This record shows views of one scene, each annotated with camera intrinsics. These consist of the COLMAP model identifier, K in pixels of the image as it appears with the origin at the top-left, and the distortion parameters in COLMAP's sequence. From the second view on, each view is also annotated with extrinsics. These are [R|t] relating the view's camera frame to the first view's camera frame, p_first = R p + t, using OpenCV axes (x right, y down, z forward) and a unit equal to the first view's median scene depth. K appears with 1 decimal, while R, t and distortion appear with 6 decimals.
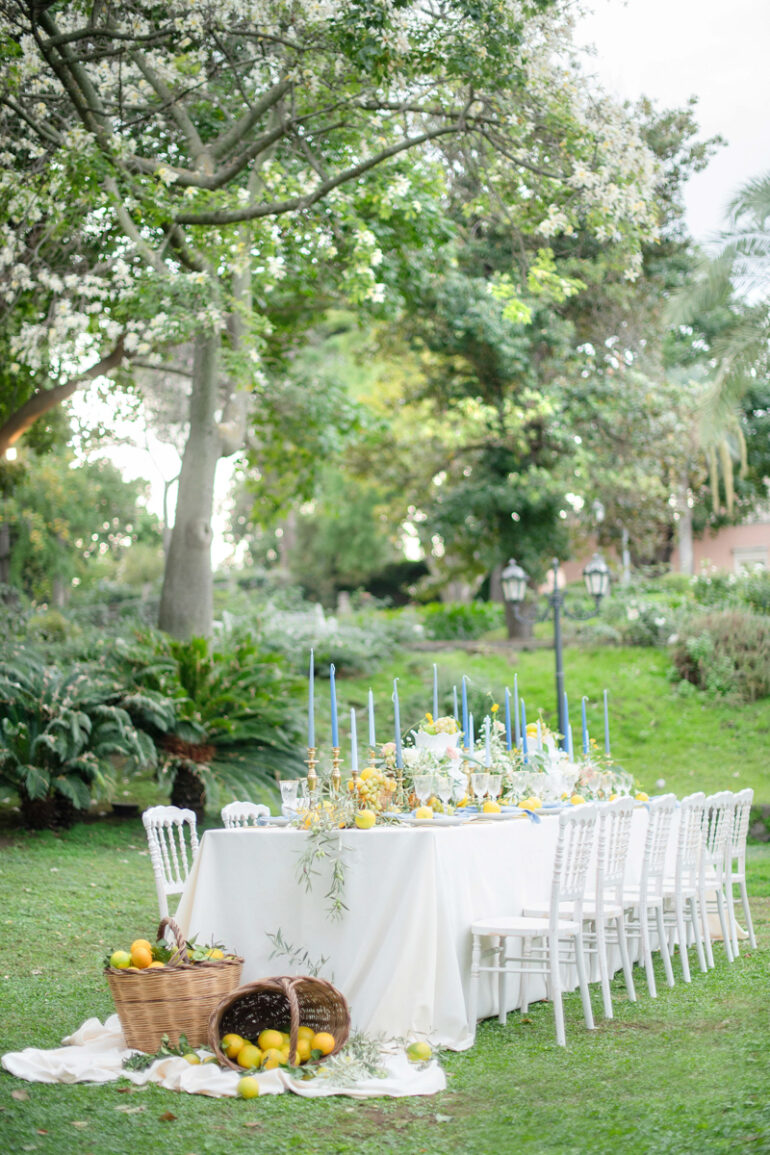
lens RADIAL K [[1828.2, 0, 385.0], [0, 1828.2, 577.5], [0, 0, 1]] dist [-0.085421, 0.036141]
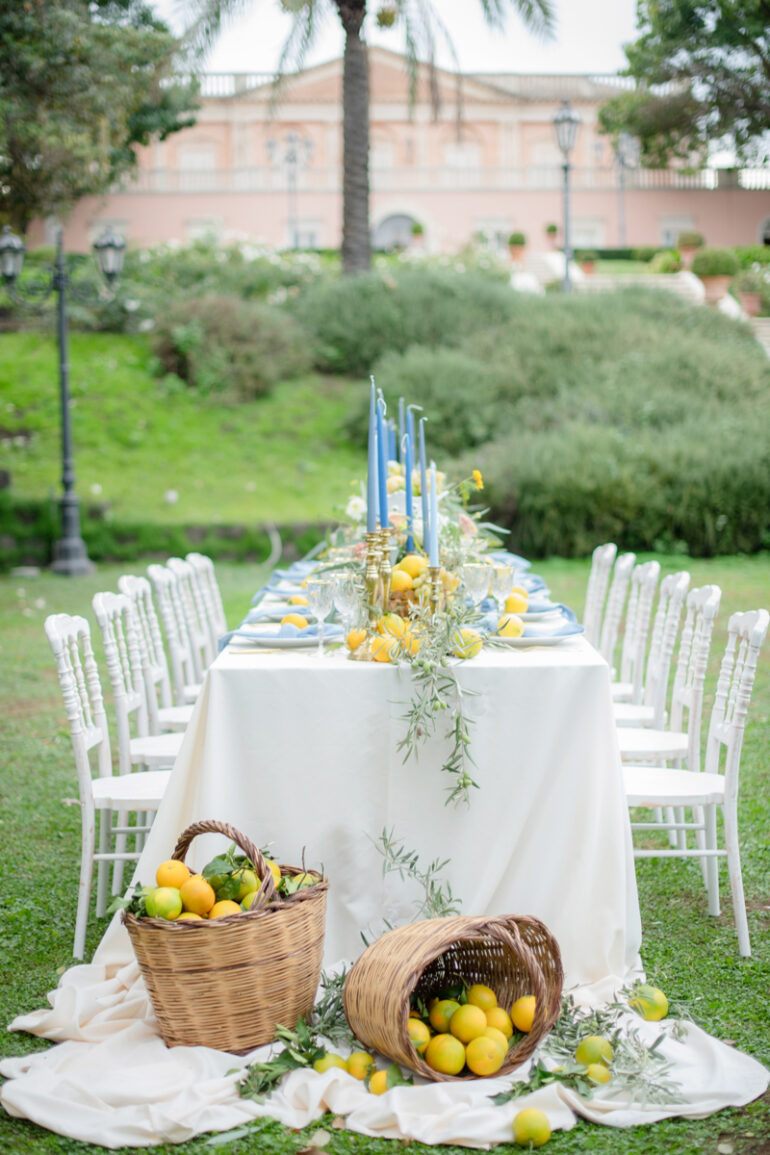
lens RADIAL K [[1828.2, 0, 385.0], [0, 1828.2, 577.5], [0, 0, 1]] dist [-0.085421, 0.036141]
pose [[0.903295, -0.024634, 0.428312, -0.121225], [-0.052526, 0.984489, 0.167398, 0.000406], [-0.425793, -0.173707, 0.887990, 0.166075]]
